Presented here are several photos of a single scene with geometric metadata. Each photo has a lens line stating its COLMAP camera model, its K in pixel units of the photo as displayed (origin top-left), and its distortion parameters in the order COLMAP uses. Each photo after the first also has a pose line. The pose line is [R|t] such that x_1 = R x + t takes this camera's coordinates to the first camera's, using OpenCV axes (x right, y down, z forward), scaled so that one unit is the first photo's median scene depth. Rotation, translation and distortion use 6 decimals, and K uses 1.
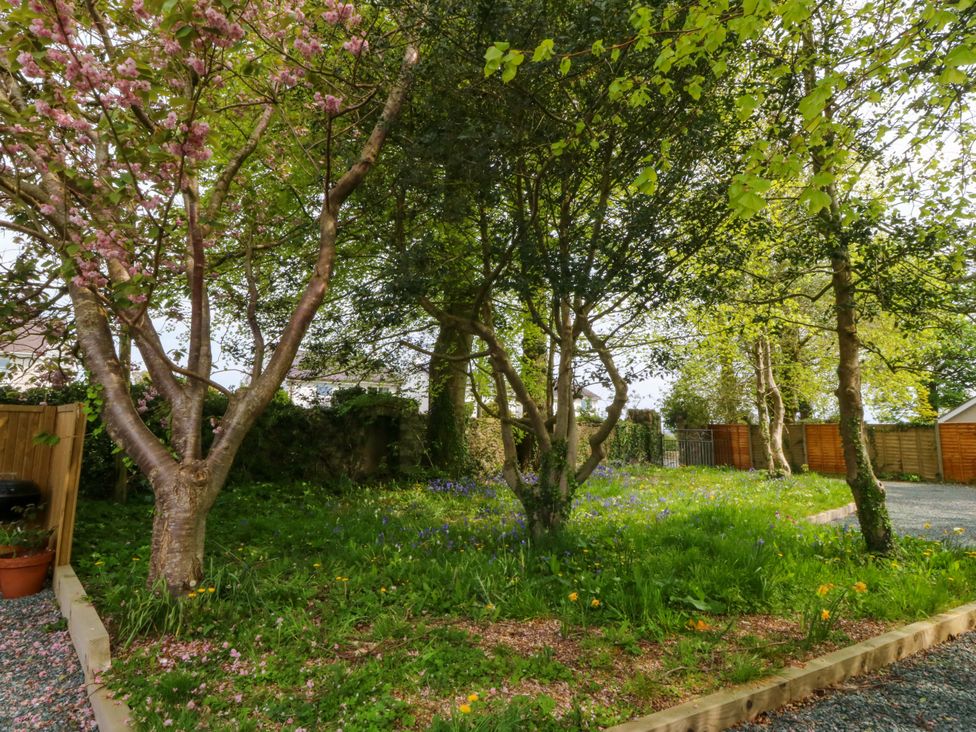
lens RADIAL K [[508.9, 0, 486.8], [0, 508.9, 352.7], [0, 0, 1]] dist [0.000407, -0.014728]
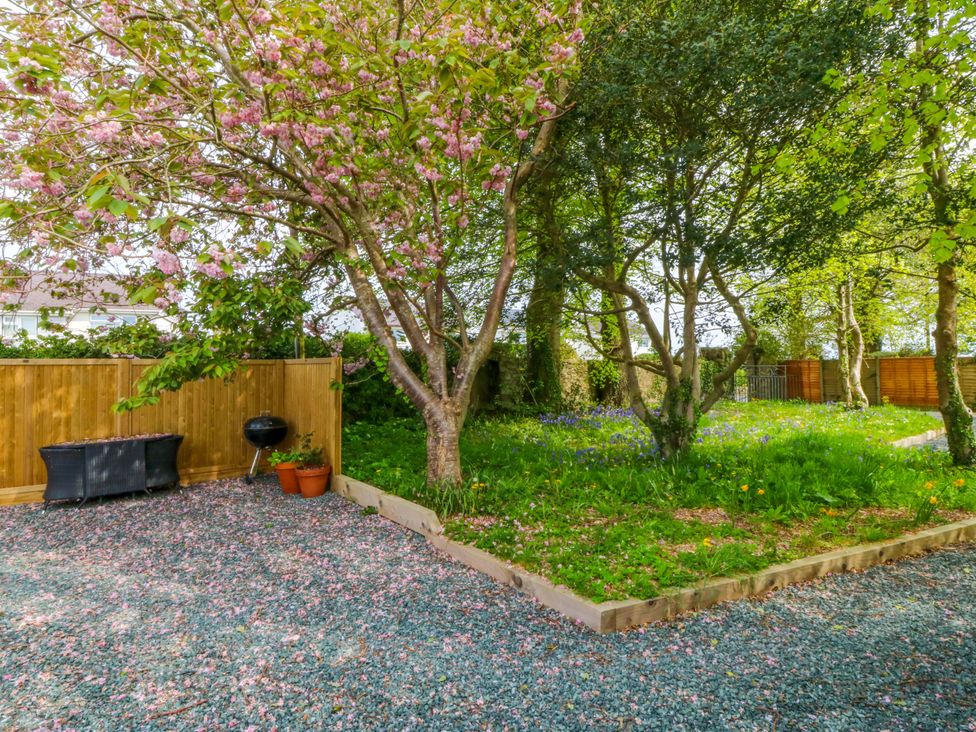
lens RADIAL K [[508.9, 0, 486.8], [0, 508.9, 352.7], [0, 0, 1]] dist [0.000407, -0.014728]
pose [[0.995991, -0.022214, -0.086657, -0.219544], [0.032214, 0.992755, 0.115761, -0.042528], [0.083457, -0.118089, 0.989490, -0.219869]]
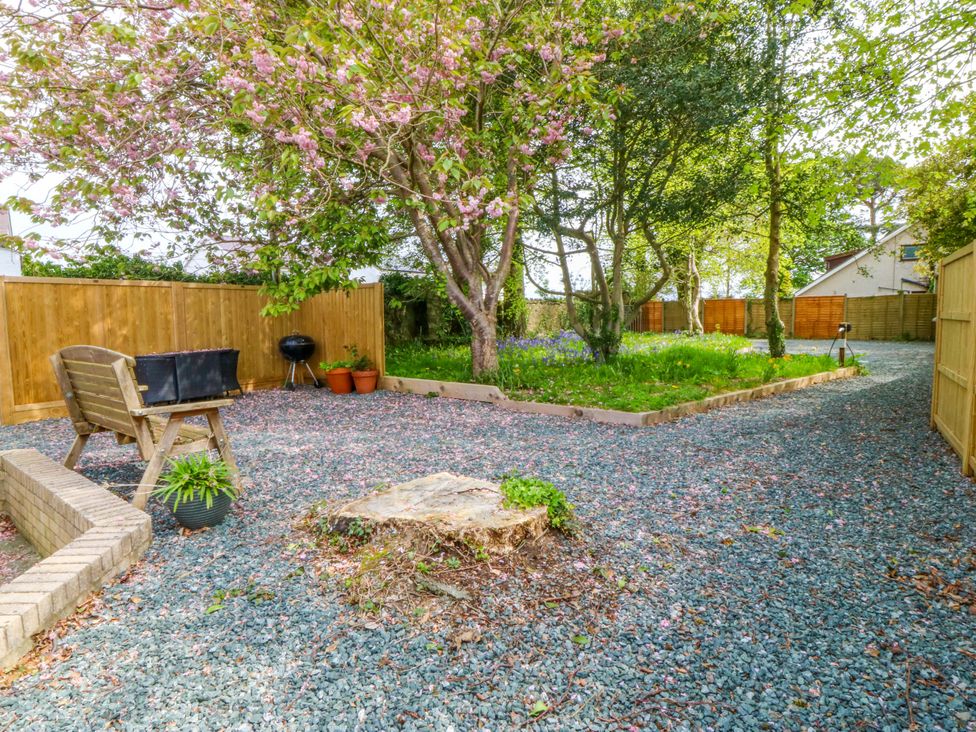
lens RADIAL K [[508.9, 0, 486.8], [0, 508.9, 352.7], [0, 0, 1]] dist [0.000407, -0.014728]
pose [[0.979035, -0.038380, 0.200044, -0.601635], [-0.006819, 0.975362, 0.220507, -0.035436], [-0.203578, -0.217248, 0.954651, -0.528784]]
